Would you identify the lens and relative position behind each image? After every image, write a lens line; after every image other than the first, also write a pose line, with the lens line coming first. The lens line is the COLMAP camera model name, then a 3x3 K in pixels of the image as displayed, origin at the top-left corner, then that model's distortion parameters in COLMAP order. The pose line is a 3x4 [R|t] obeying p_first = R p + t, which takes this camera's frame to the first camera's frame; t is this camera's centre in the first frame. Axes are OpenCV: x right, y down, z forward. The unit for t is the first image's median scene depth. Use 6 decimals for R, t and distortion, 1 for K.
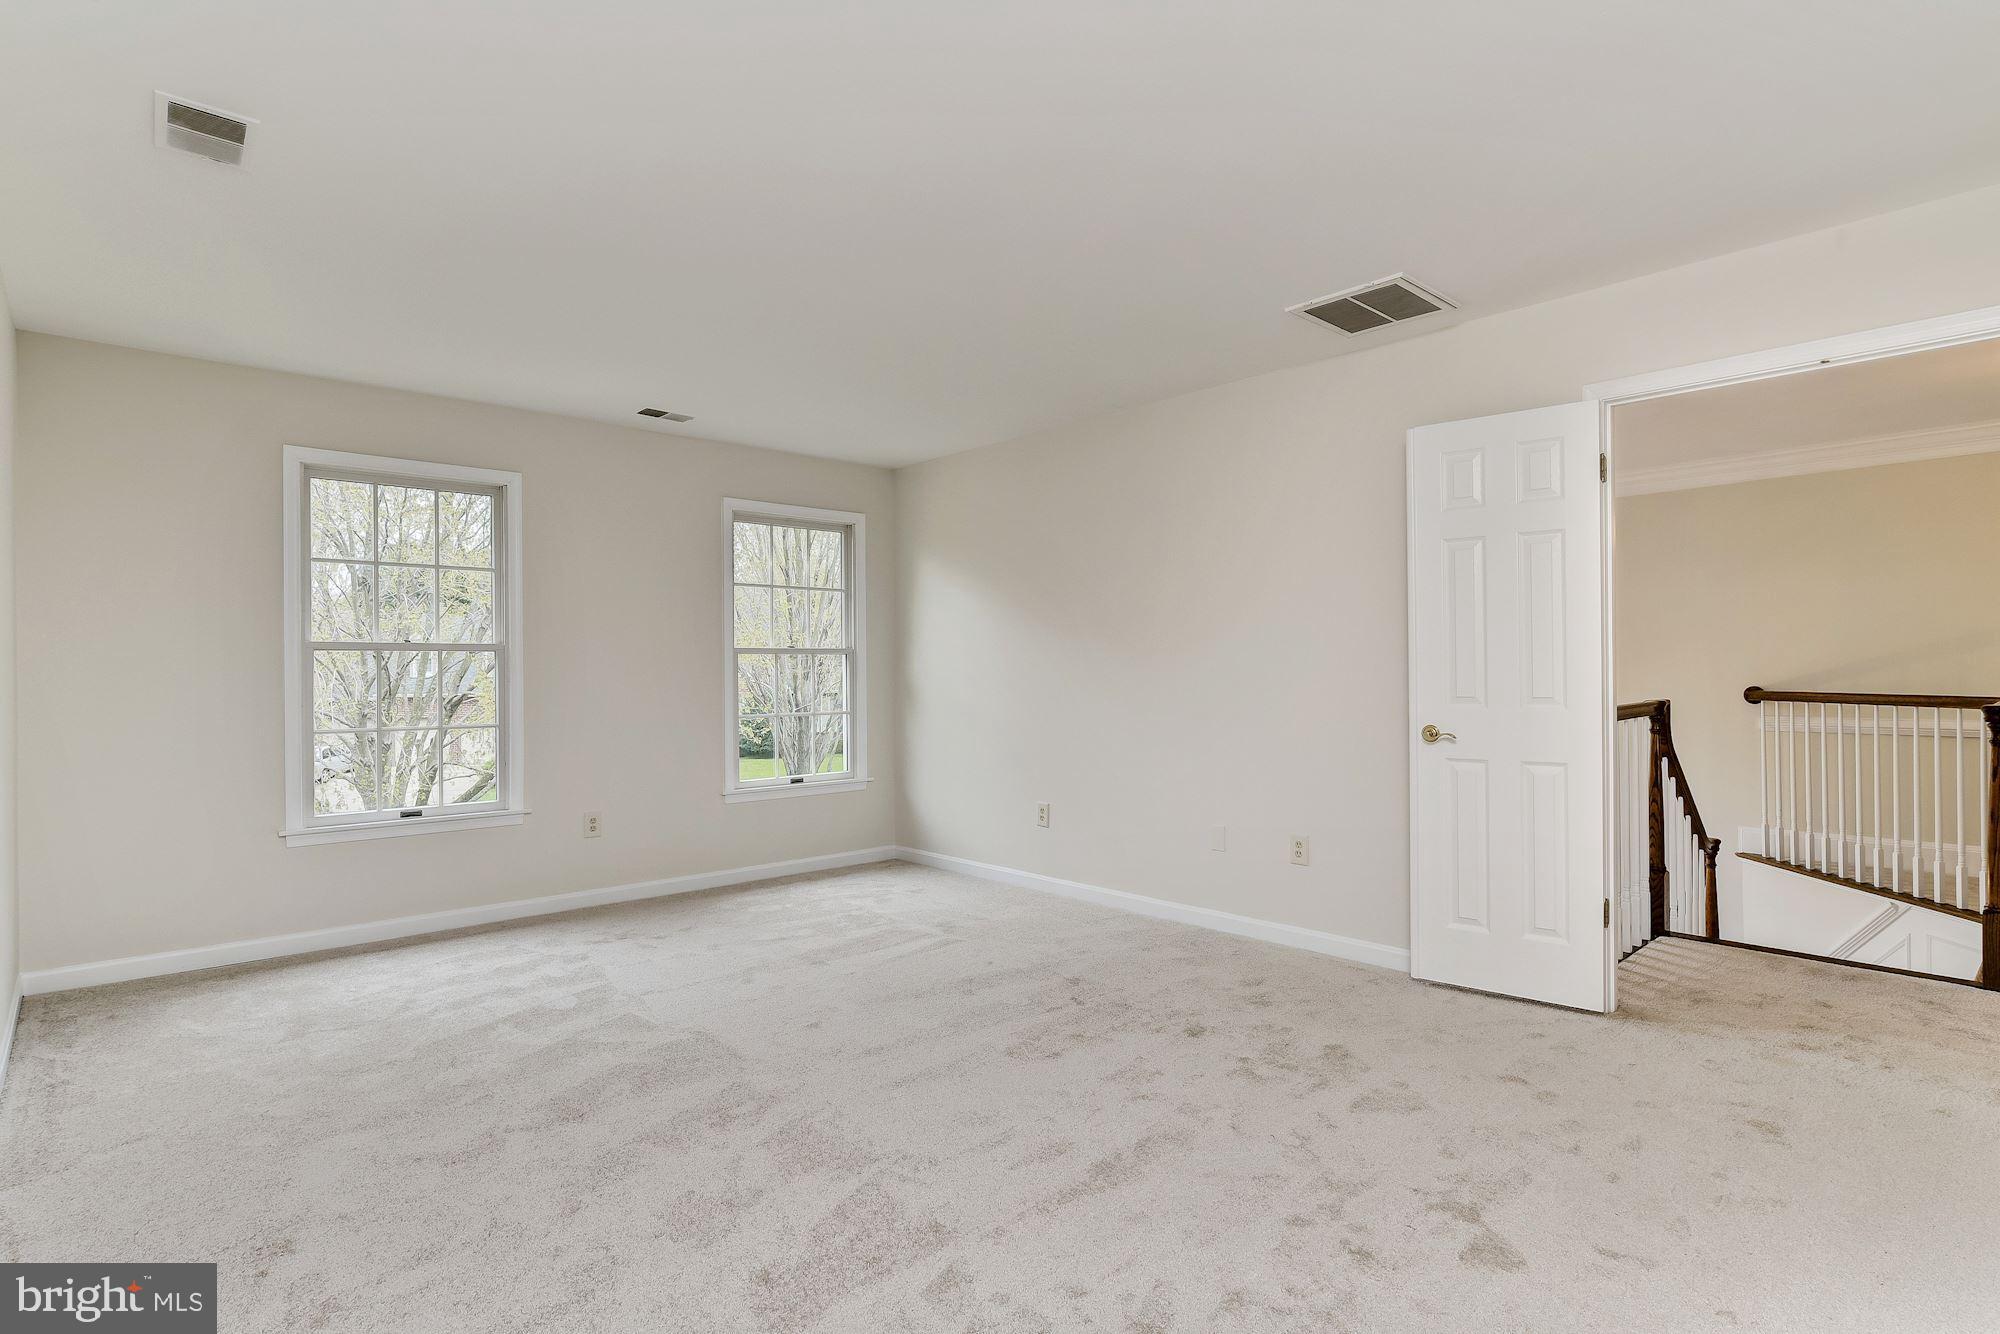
lens RADIAL K [[999.0, 0, 1000.0], [0, 999.0, 667.0], [0, 0, 1]] dist [0.001567, 0.000409]
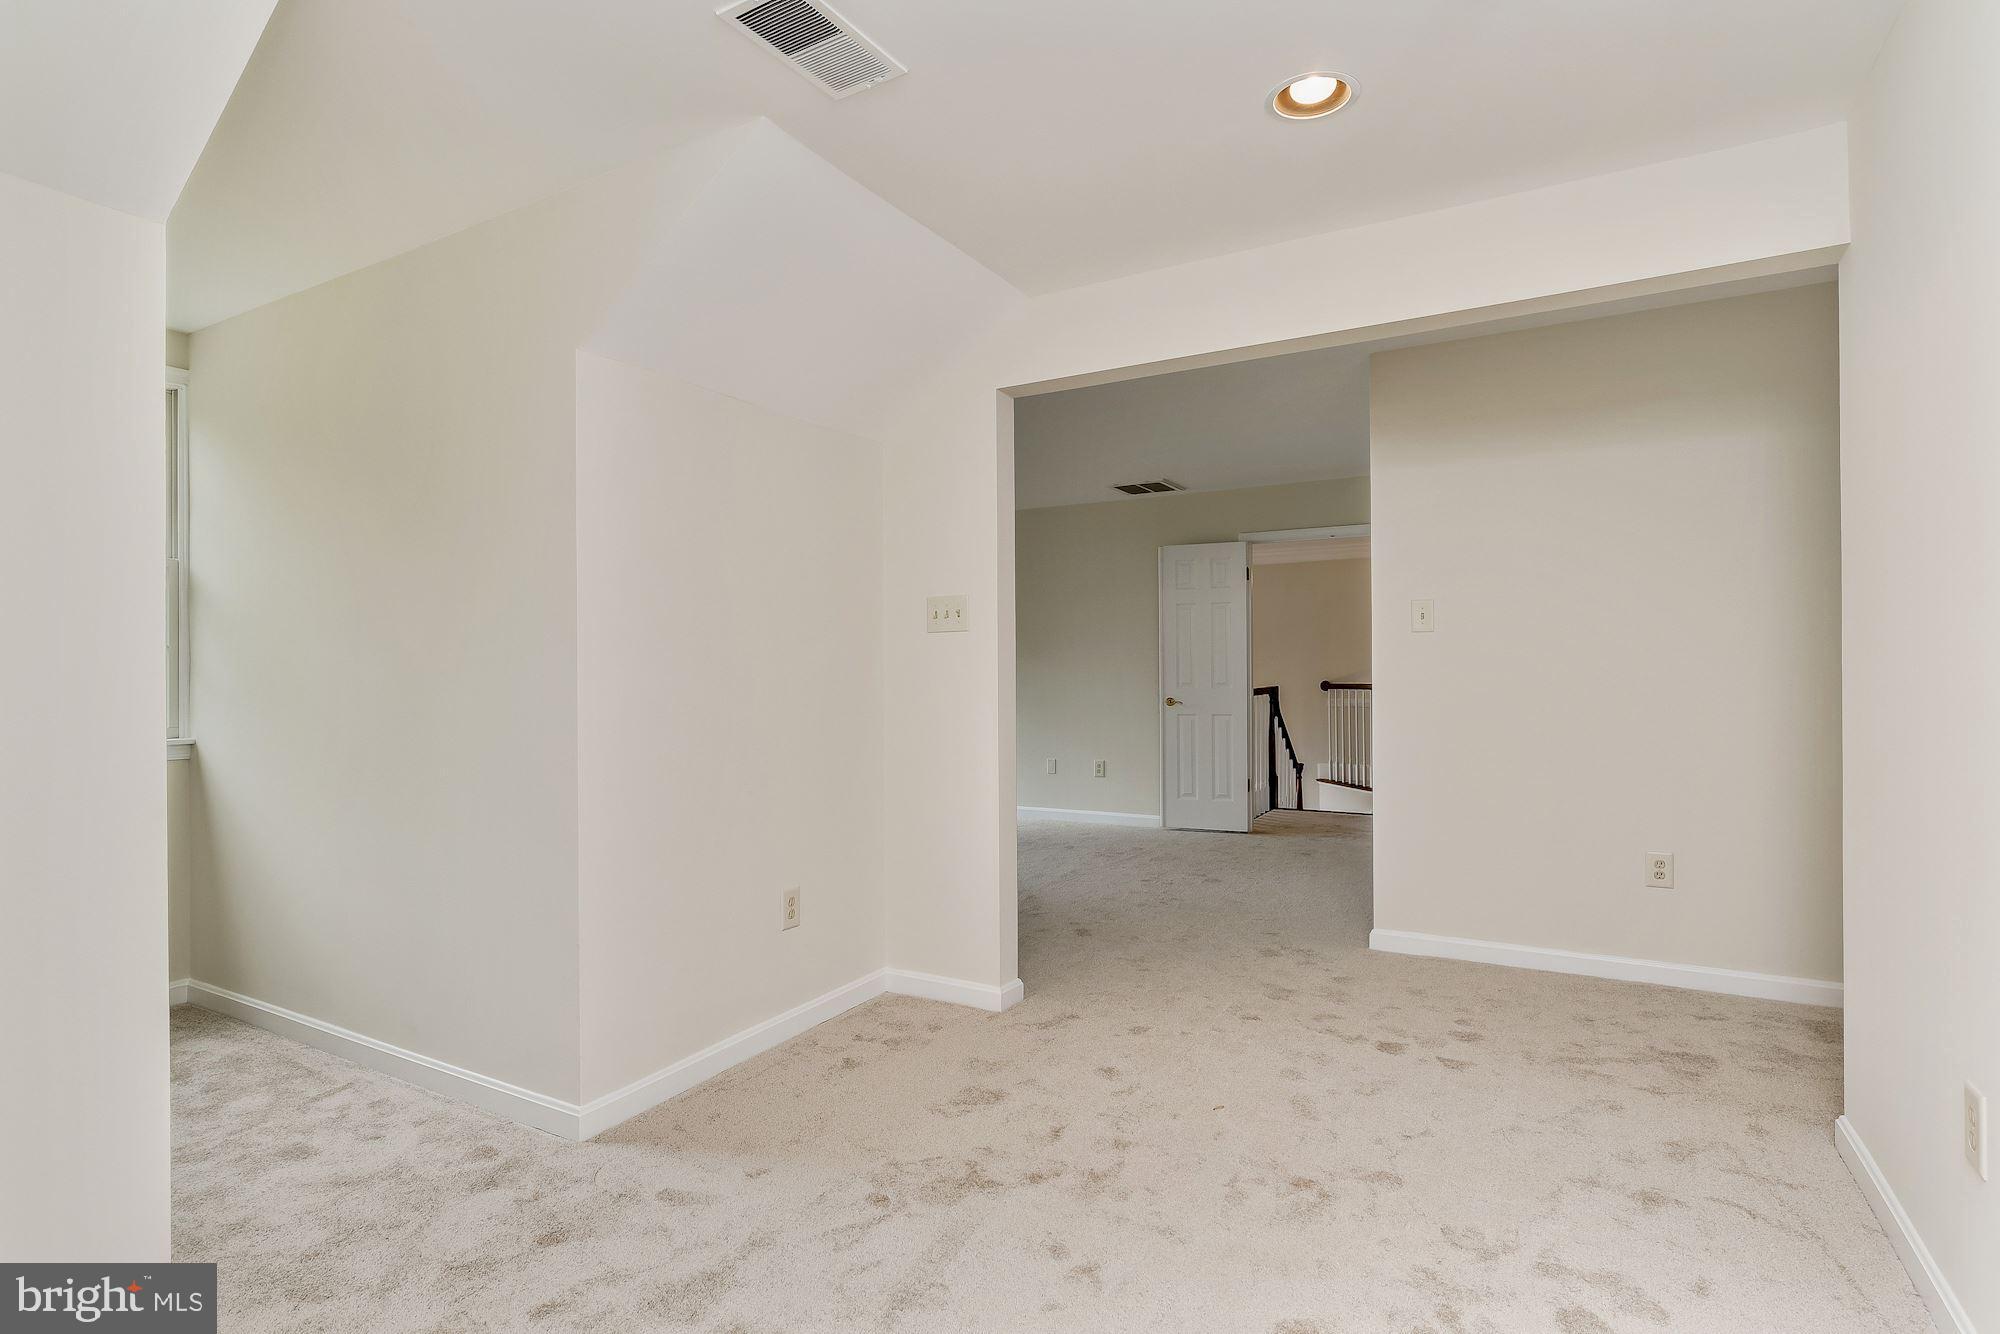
lens RADIAL K [[999.0, 0, 1000.0], [0, 999.0, 667.0], [0, 0, 1]] dist [0.001567, 0.000409]
pose [[0.956397, 0.005842, 0.292010, -0.392851], [-0.005236, 0.999982, -0.002856, 0.005171], [-0.292021, 0.001203, 0.956411, -0.665417]]
